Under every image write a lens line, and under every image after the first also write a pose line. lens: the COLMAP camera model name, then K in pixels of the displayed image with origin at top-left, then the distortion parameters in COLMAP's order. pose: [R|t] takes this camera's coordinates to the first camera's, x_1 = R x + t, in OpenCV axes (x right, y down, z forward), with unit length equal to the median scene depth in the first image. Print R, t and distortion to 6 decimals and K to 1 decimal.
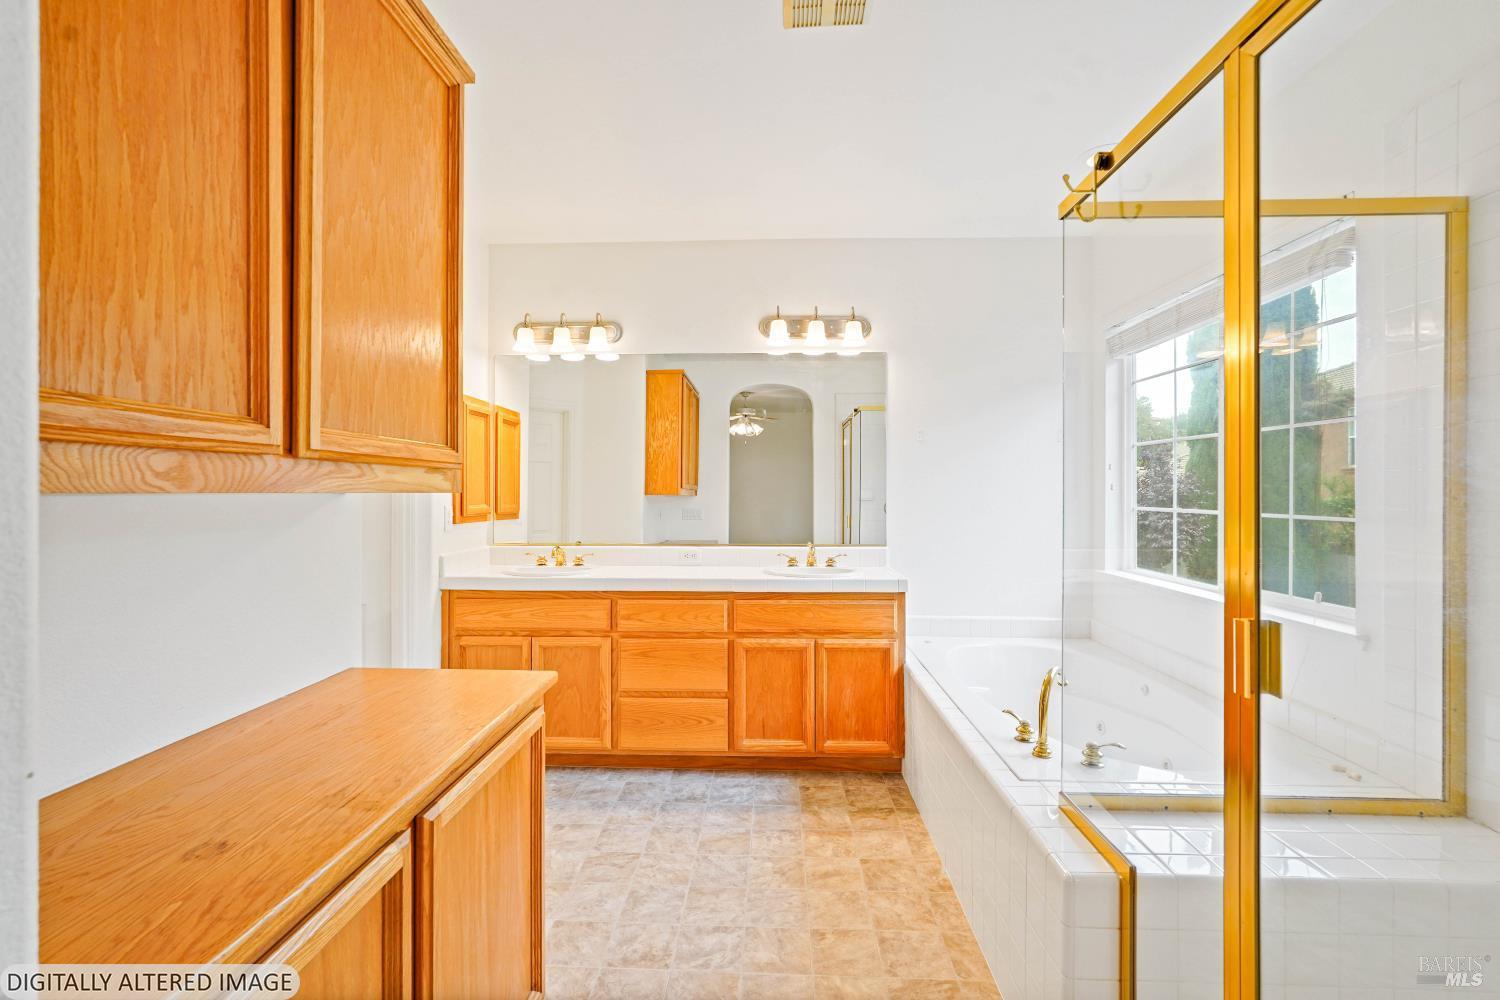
lens RADIAL K [[692.7, 0, 752.7], [0, 692.7, 499.8], [0, 0, 1]] dist [0.001560, 0.000461]
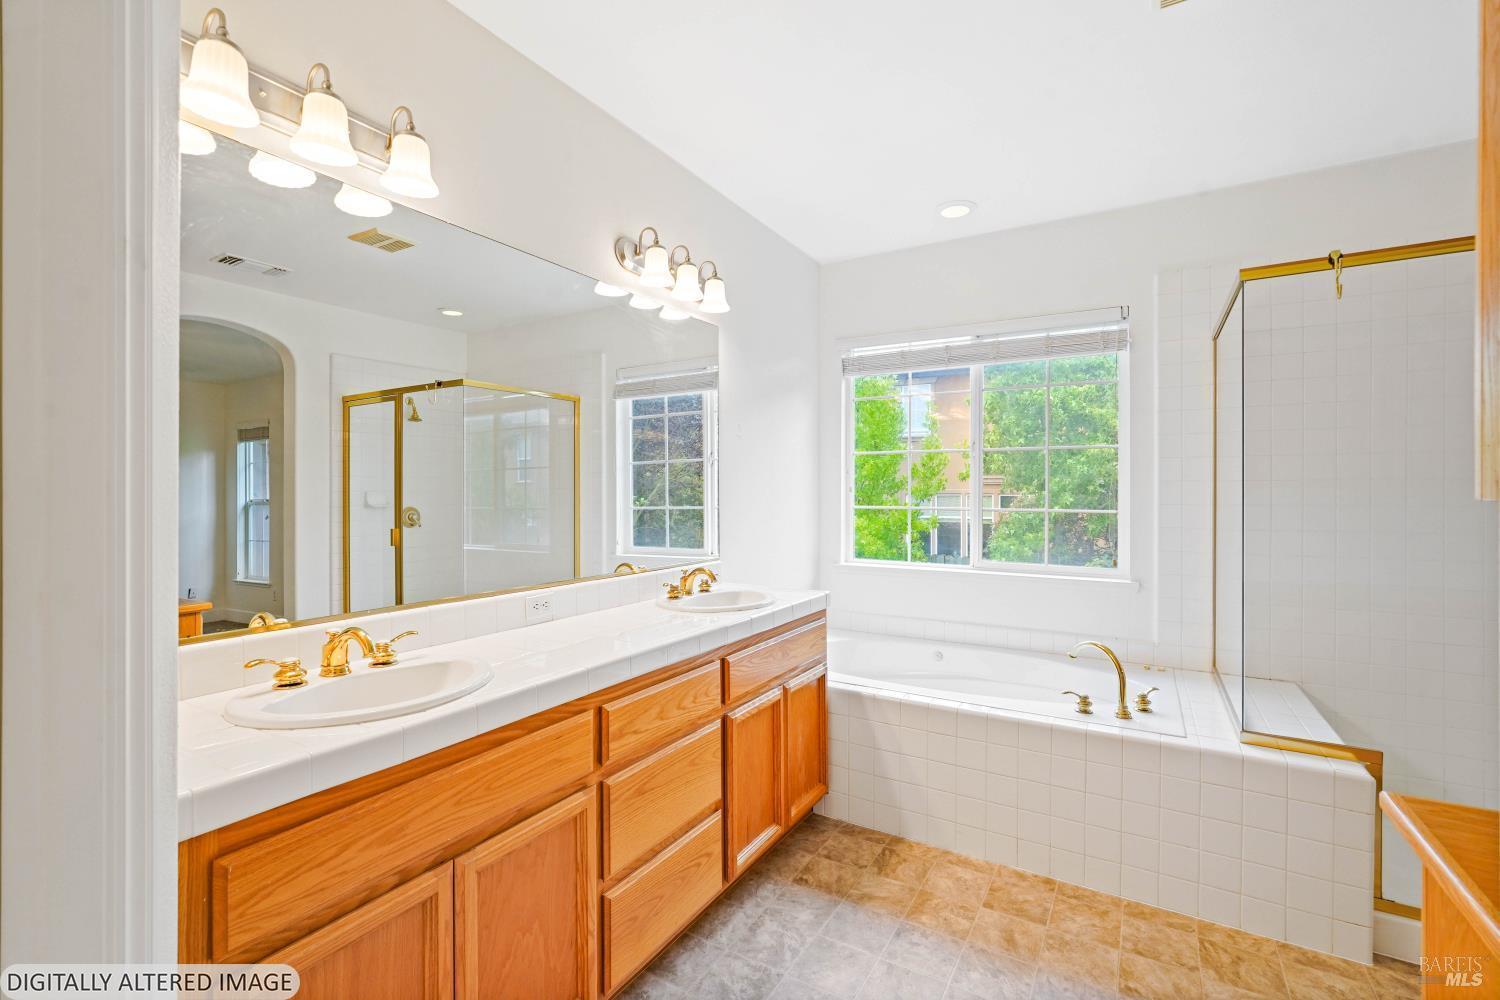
lens RADIAL K [[692.7, 0, 753.9], [0, 692.7, 487.4], [0, 0, 1]] dist [0.001560, 0.000461]
pose [[0.455791, -0.000286, 0.890087, -0.637020], [0.005629, 0.999981, -0.002562, -0.018639], [-0.890069, 0.006178, 0.455784, 0.698611]]
